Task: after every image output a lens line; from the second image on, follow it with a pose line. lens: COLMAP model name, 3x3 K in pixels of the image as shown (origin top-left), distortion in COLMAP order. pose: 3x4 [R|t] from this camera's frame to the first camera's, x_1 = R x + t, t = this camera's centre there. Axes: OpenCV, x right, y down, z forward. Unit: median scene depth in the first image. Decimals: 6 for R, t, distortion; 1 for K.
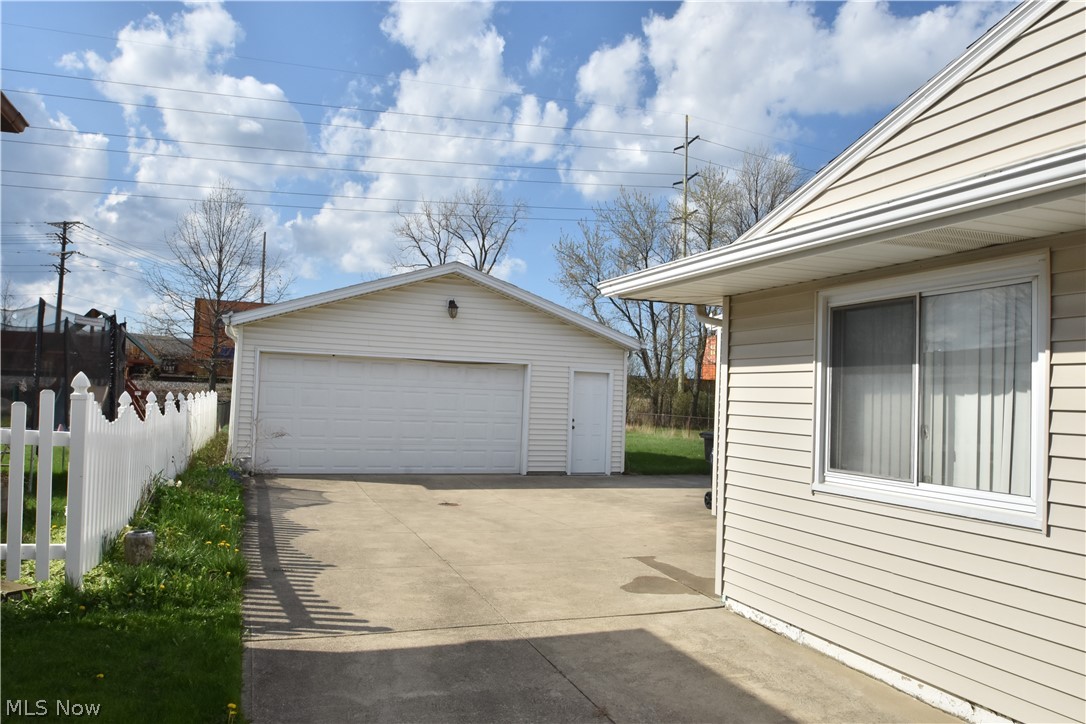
lens RADIAL K [[766.1, 0, 543.0], [0, 766.1, 362.0], [0, 0, 1]] dist [-0.038277, 0.002525]
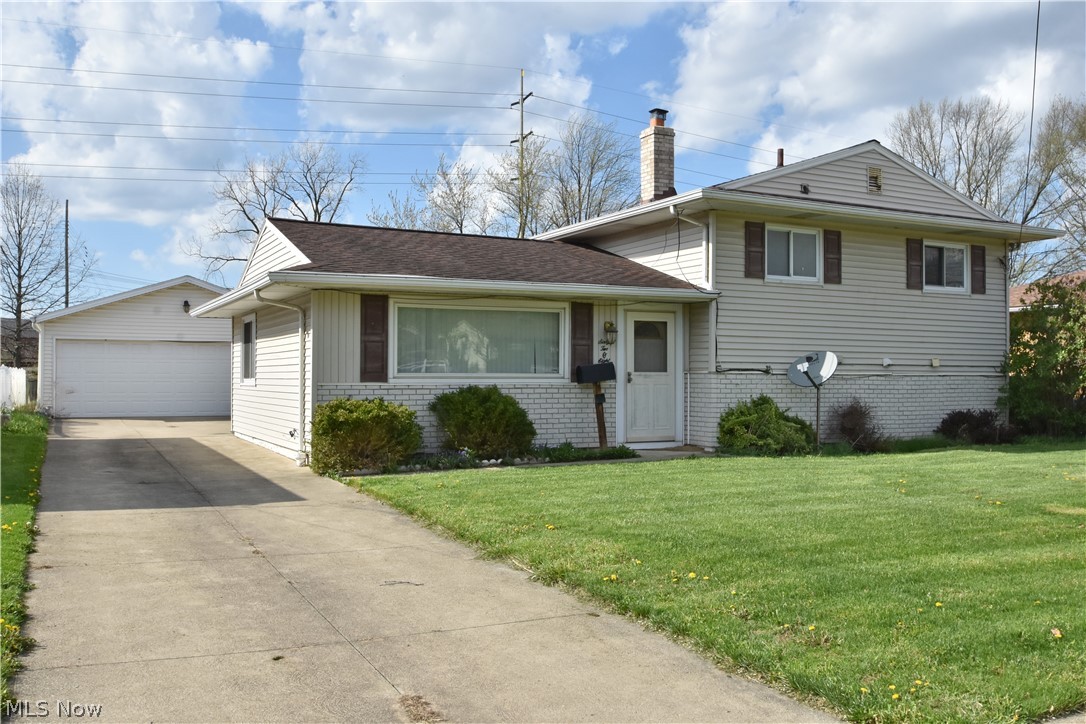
lens RADIAL K [[962.6, 0, 542.9], [0, 962.6, 375.8], [0, 0, 1]] dist [-0.049370, -0.002764]
pose [[0.994375, -0.032040, 0.100951, 0.131257], [0.027160, 0.998412, 0.049355, -0.002322], [-0.102372, -0.046336, 0.993666, -0.322607]]
